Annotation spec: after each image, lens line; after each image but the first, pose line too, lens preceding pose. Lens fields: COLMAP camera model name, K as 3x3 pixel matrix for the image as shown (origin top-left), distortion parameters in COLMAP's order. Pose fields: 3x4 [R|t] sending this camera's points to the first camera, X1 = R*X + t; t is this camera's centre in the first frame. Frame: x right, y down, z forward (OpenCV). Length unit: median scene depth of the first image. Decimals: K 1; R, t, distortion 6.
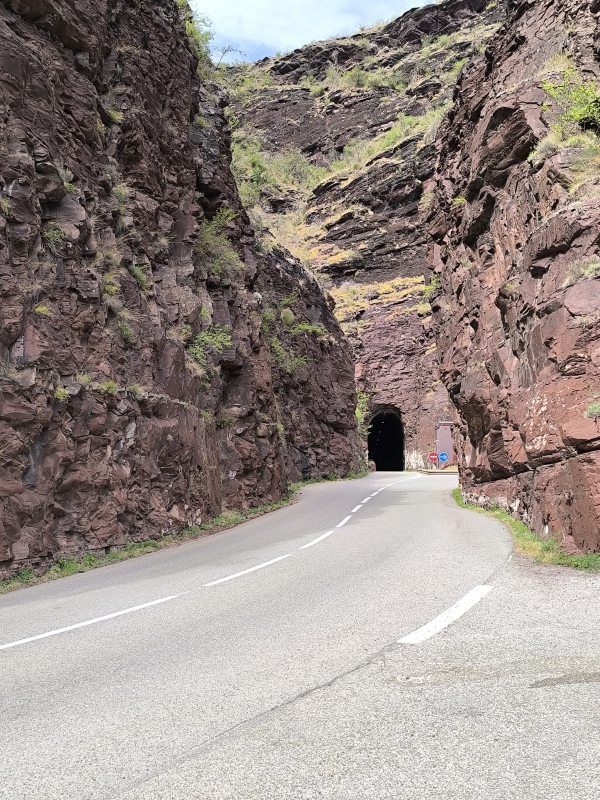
lens RADIAL K [[809.0, 0, 300.0], [0, 809.0, 400.0], [0, 0, 1]] dist [0.024978, -0.024504]
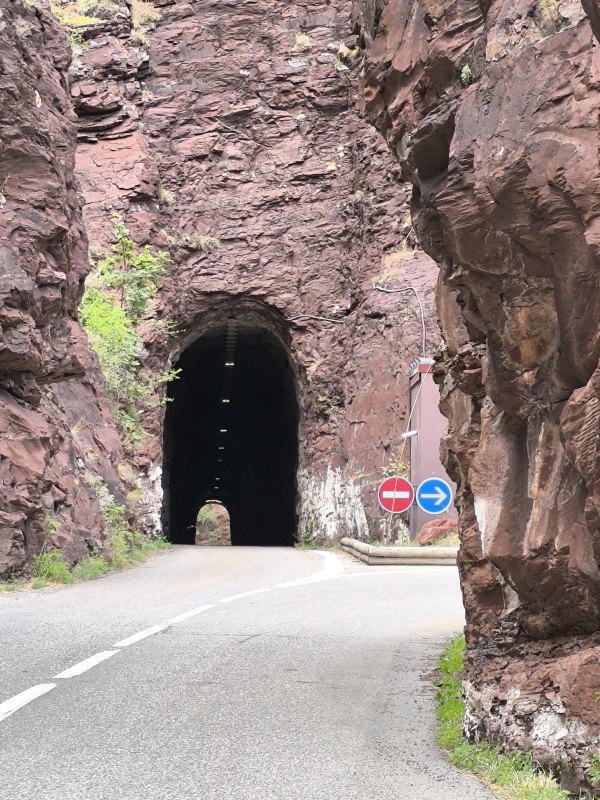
lens RADIAL K [[2820.9, 0, 300.0], [0, 2820.9, 400.0], [0, 0, 1]] dist [0.055451, 0.254972]
pose [[0.992941, 0.015850, 0.117544, 0.120189], [-0.020374, 0.999093, 0.037385, 0.030260], [-0.116845, -0.039516, 0.992364, 0.484292]]
